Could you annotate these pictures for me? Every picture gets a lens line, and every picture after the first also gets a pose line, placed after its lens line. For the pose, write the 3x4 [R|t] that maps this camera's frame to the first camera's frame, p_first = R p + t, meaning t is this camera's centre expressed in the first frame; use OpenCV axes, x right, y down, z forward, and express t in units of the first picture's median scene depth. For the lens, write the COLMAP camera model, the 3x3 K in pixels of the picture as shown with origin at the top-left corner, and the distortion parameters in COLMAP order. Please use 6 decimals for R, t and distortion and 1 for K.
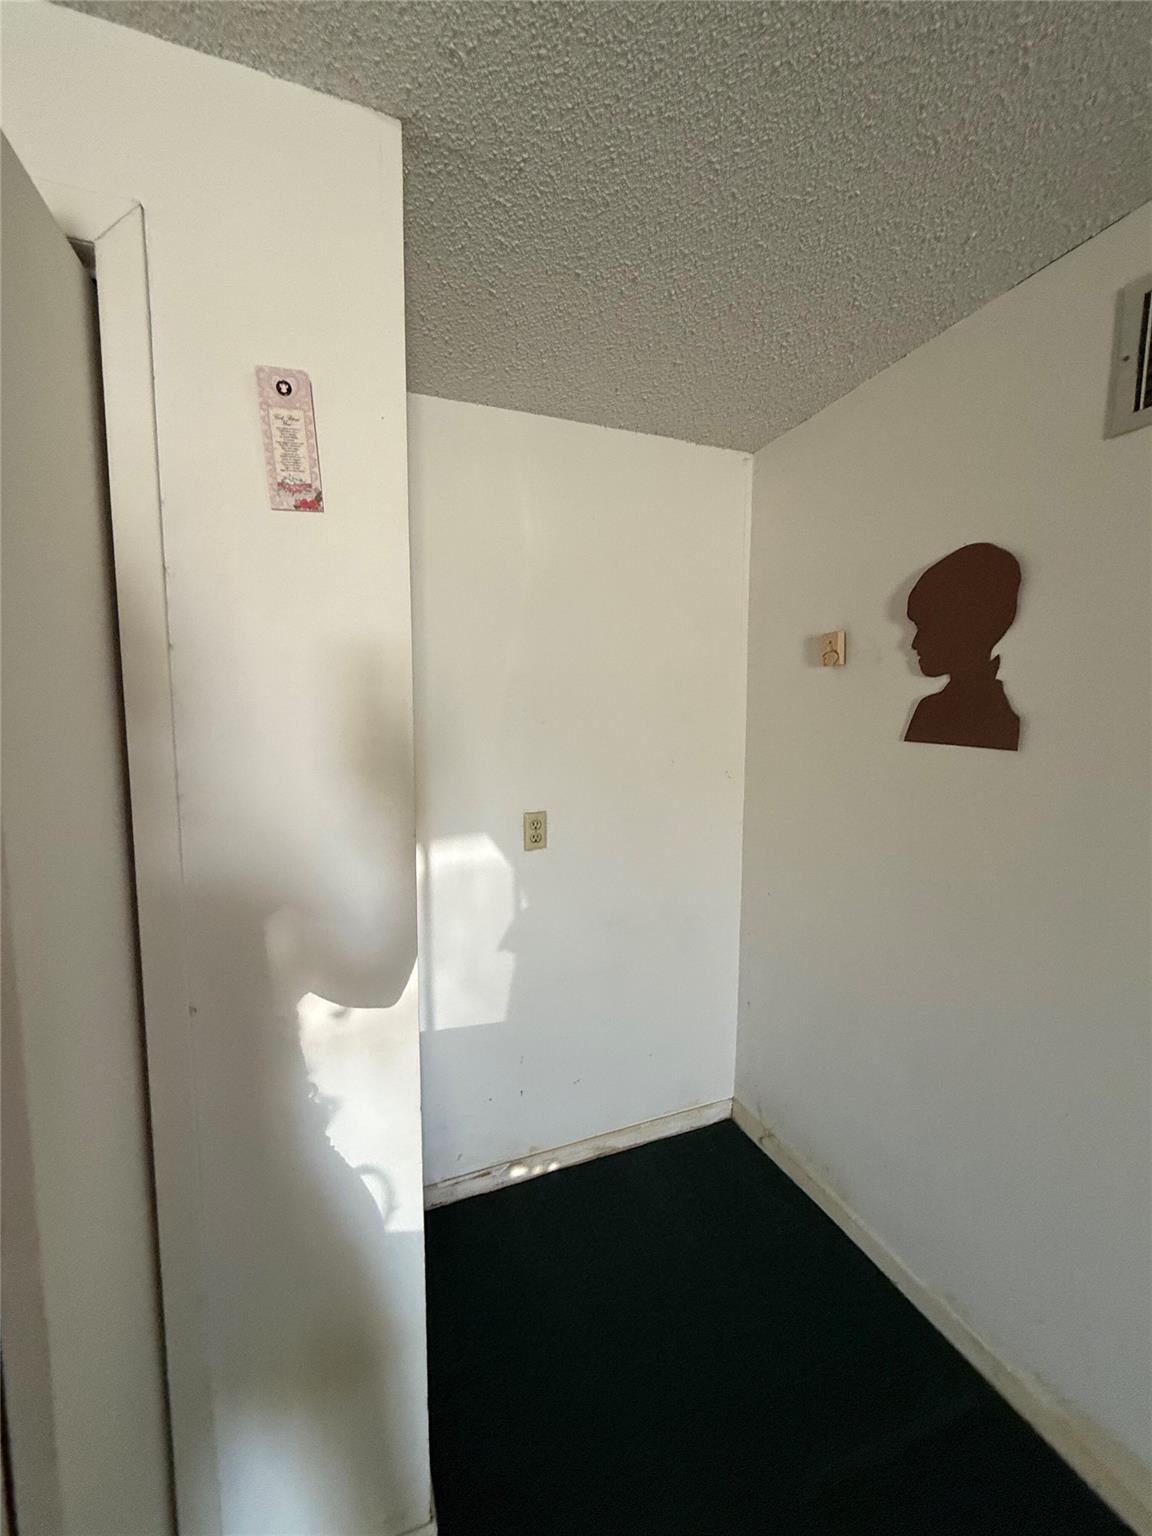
lens RADIAL K [[610.9, 0, 572.3], [0, 610.9, 768.6], [0, 0, 1]] dist [-0.000991, 0.000181]
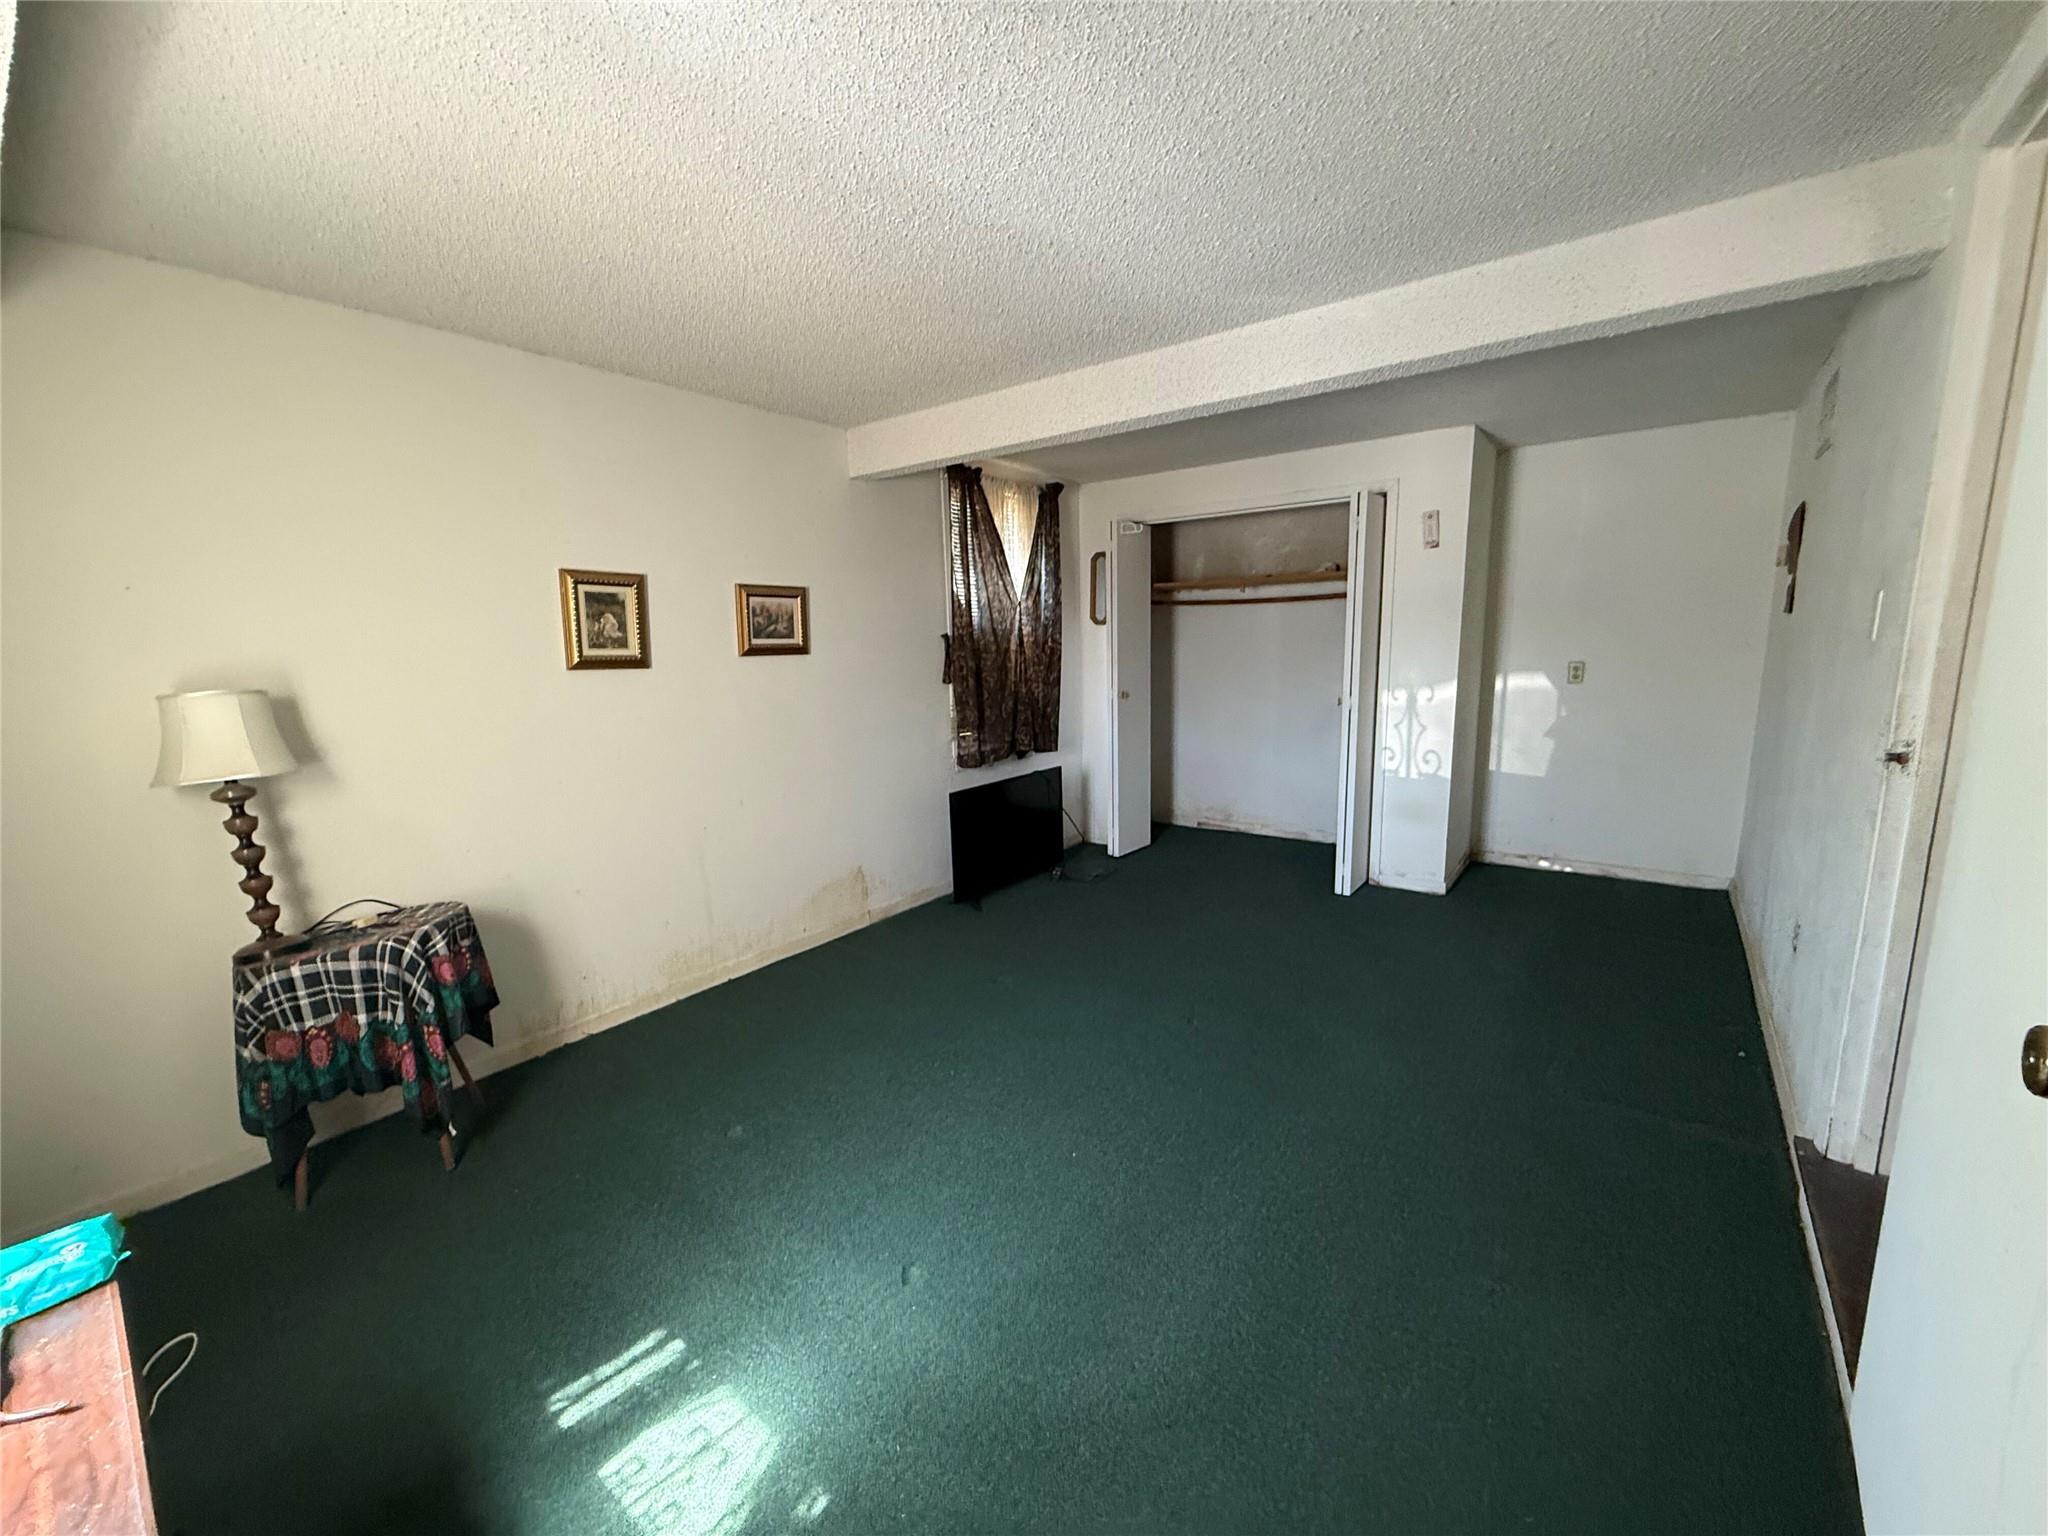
lens RADIAL K [[814.5, 0, 1021.5], [0, 814.5, 765.5], [0, 0, 1]] dist [-0.000991, 0.000181]
pose [[0.525077, 0.125526, -0.841746, 1.191794], [-0.055173, 0.992003, 0.113517, 0.202398], [0.849264, -0.013163, 0.527804, -1.724311]]
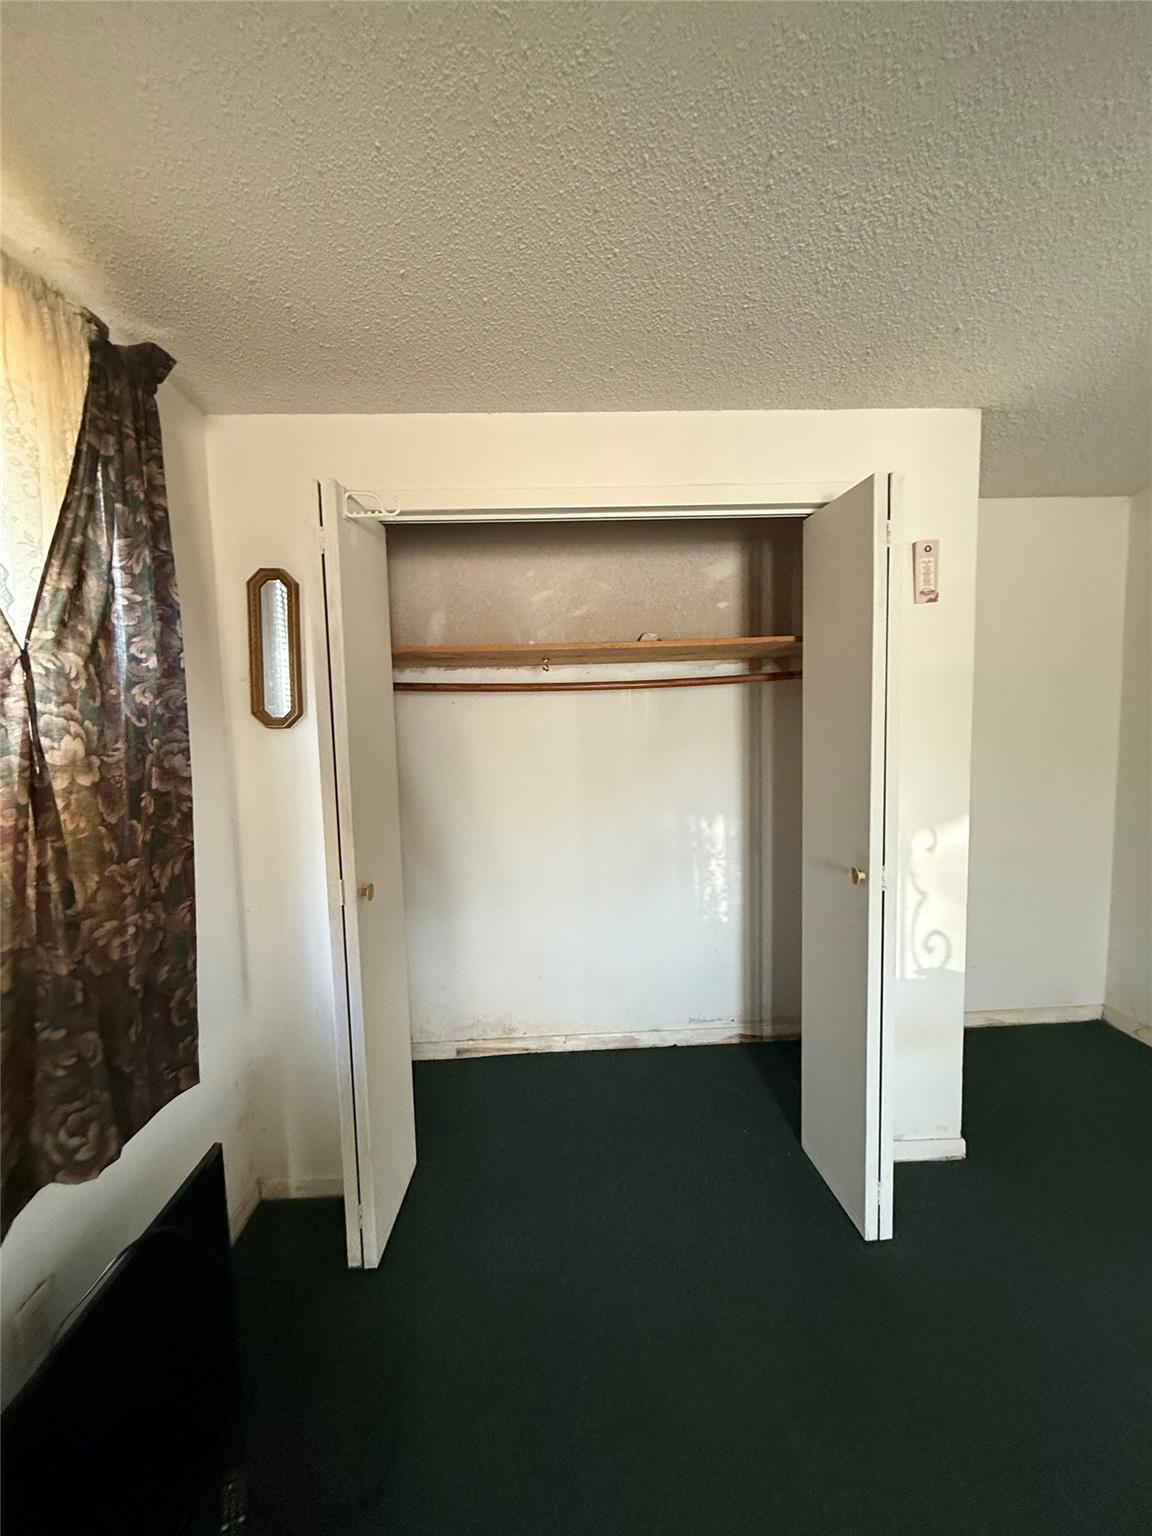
lens RADIAL K [[610.9, 0, 574.6], [0, 610.9, 765.6], [0, 0, 1]] dist [-0.000991, 0.000181]
pose [[0.945915, 0.004743, -0.324380, -0.453292], [-0.007105, 0.999956, -0.006097, 0.078643], [0.324337, 0.008072, 0.945907, -0.686180]]
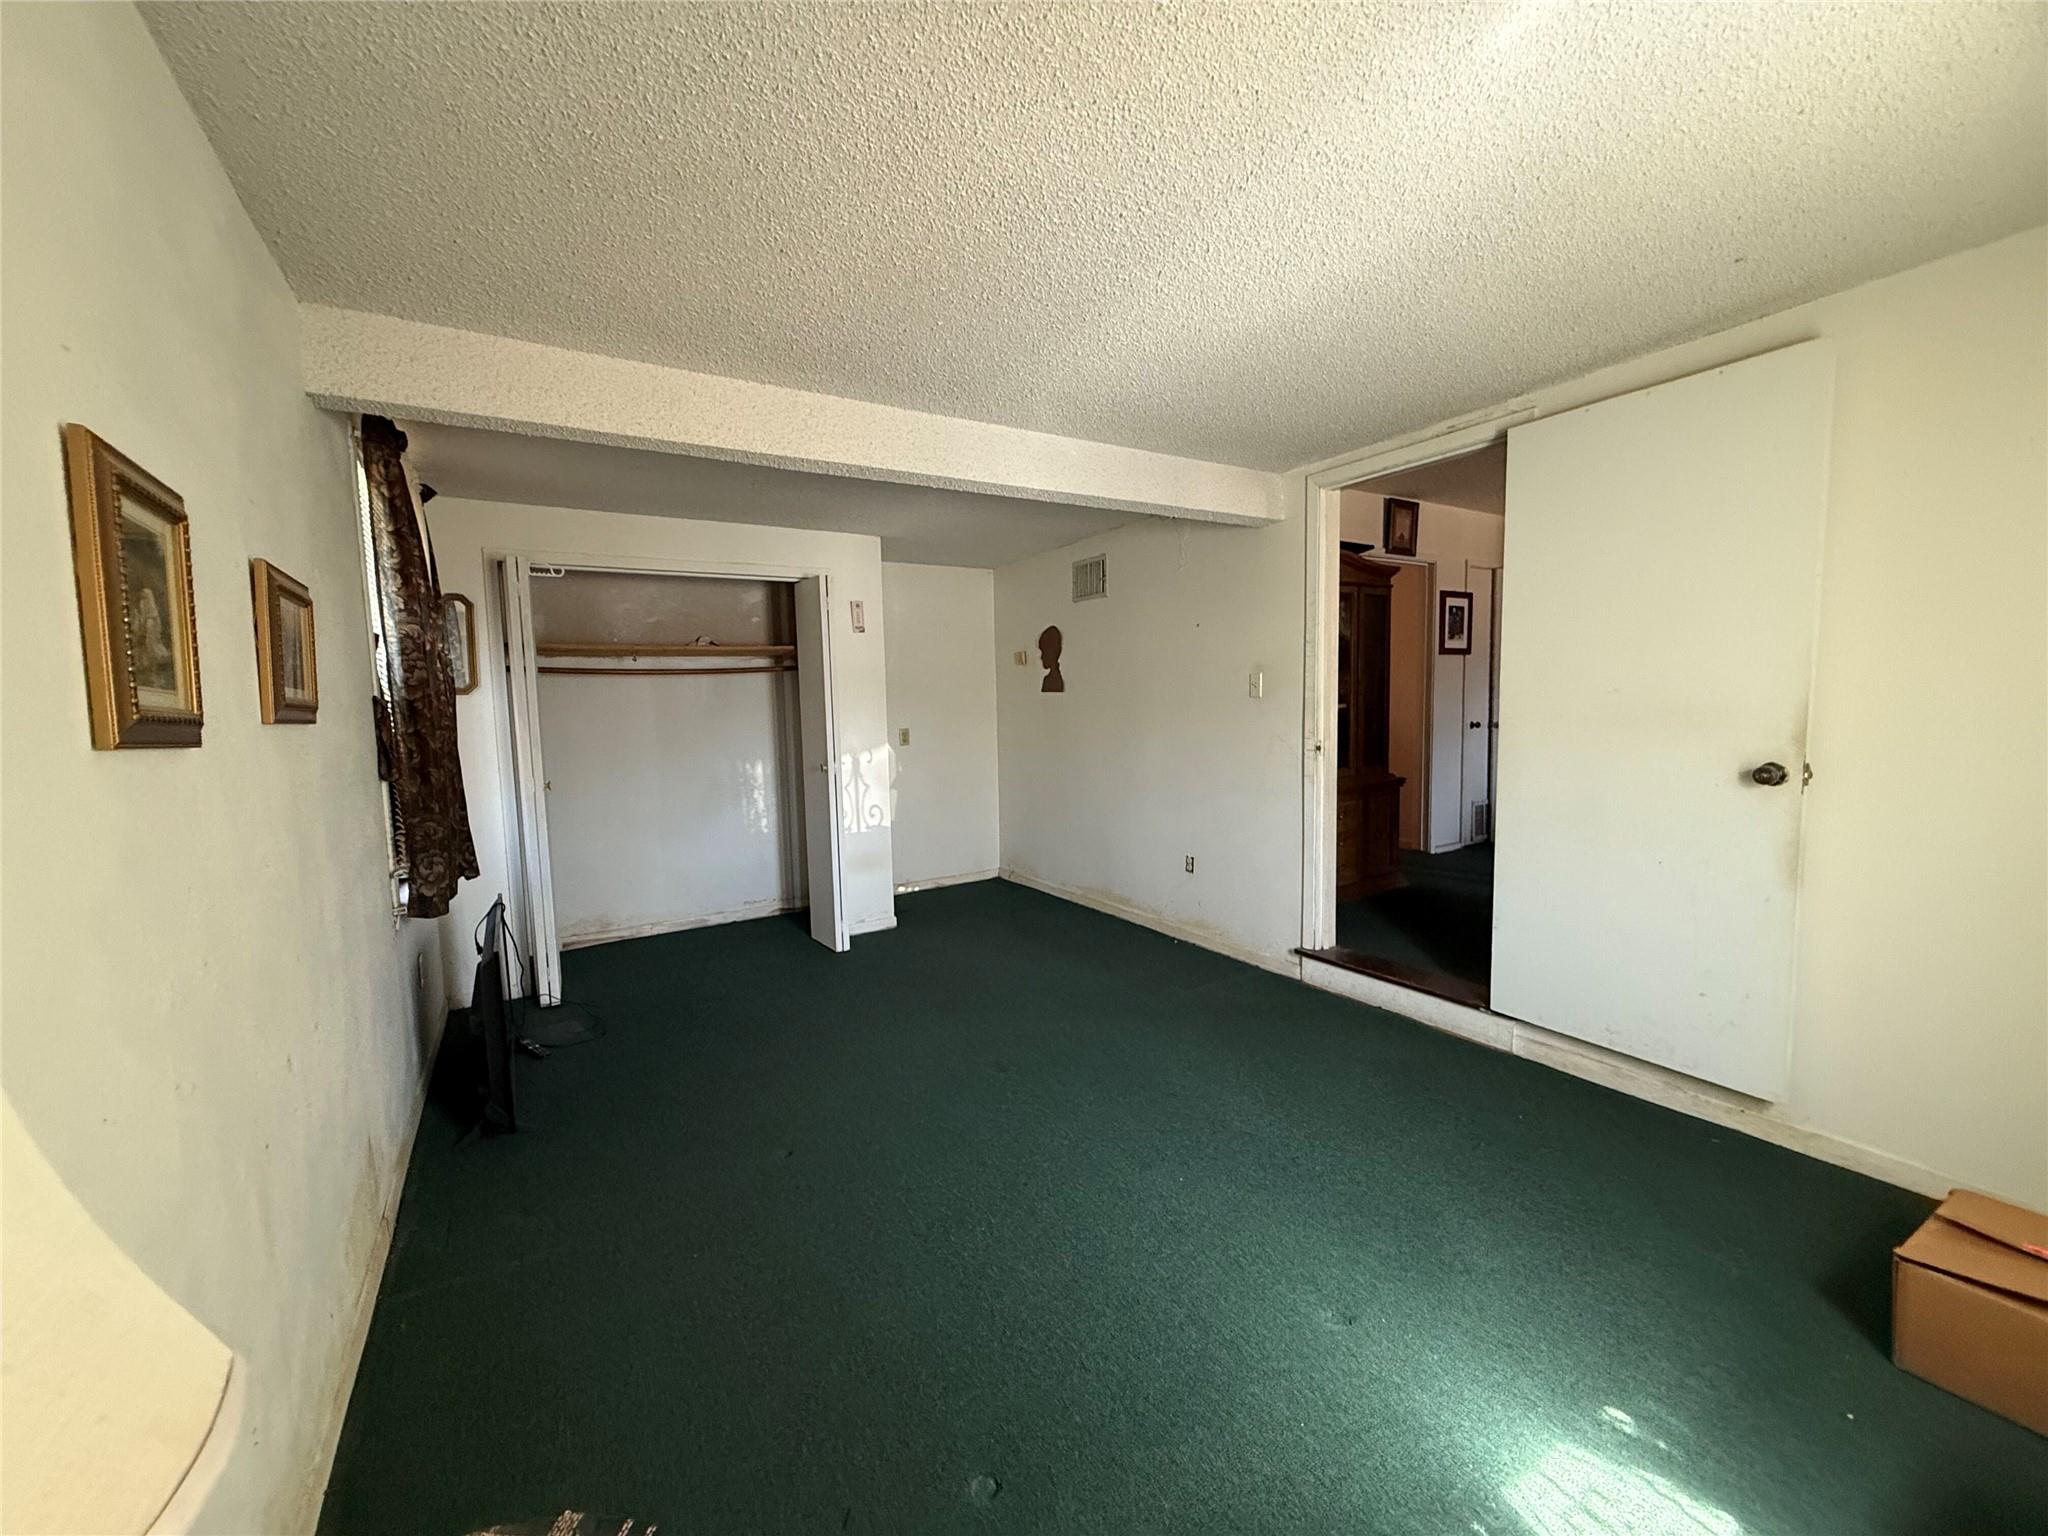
lens RADIAL K [[814.5, 0, 1014.4], [0, 814.5, 768.6], [0, 0, 1]] dist [-0.000991, 0.000181]
pose [[0.983980, -0.036919, 0.174413, -0.205705], [0.039339, 0.999171, -0.010442, 0.287023], [-0.173882, 0.017136, 0.984617, -2.235643]]
